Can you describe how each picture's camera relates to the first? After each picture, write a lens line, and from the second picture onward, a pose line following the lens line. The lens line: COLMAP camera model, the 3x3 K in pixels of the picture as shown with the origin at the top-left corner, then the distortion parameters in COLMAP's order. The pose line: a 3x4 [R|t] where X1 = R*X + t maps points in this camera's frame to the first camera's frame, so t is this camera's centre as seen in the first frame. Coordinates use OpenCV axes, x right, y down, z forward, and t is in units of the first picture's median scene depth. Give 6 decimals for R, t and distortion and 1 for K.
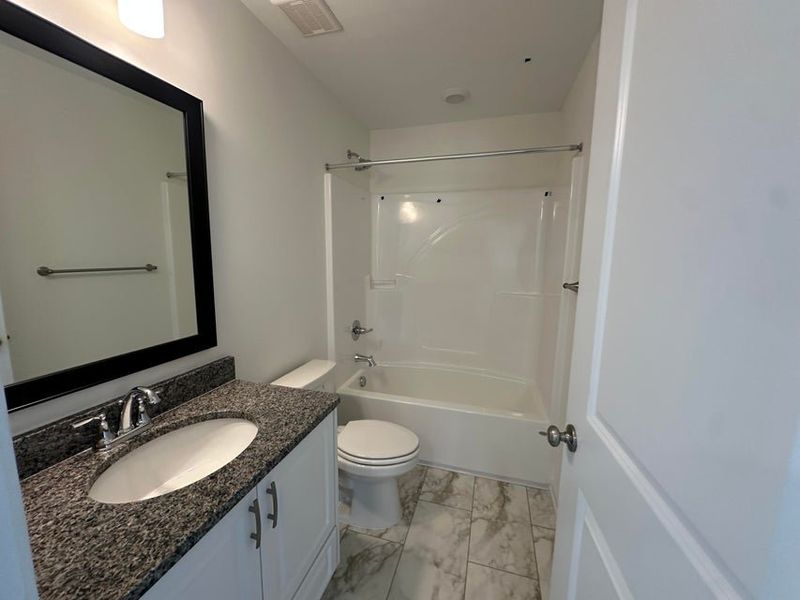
lens RADIAL K [[319.0, 0, 399.8], [0, 319.0, 298.9], [0, 0, 1]] dist [-0.002337, 0.000571]
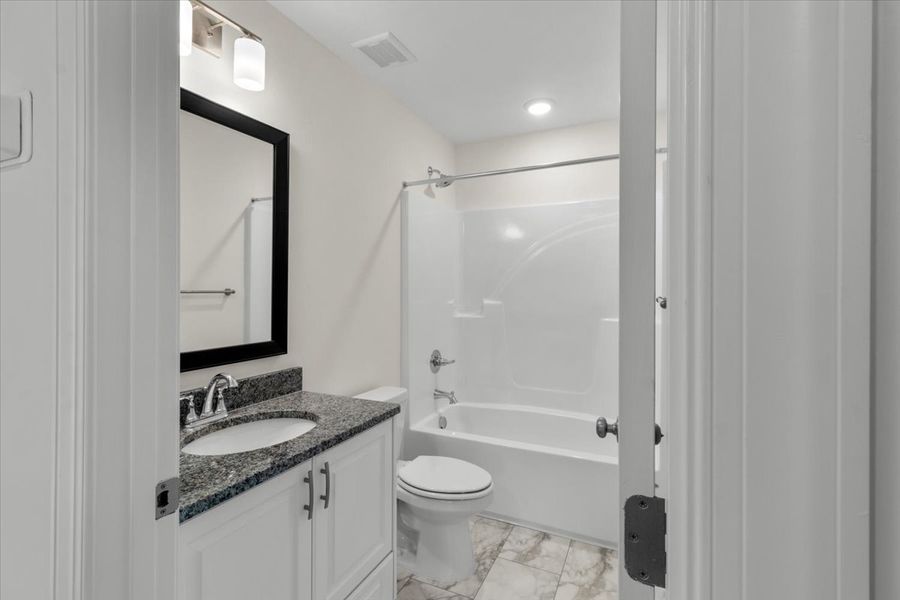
lens RADIAL K [[412.4, 0, 452.6], [0, 412.4, 287.8], [0, 0, 1]] dist [0.000586, -0.000202]
pose [[0.988811, -0.010222, -0.148826, 0.127838], [-0.011263, 0.989687, -0.142806, 0.097199], [0.148750, 0.142884, 0.978497, -0.210271]]
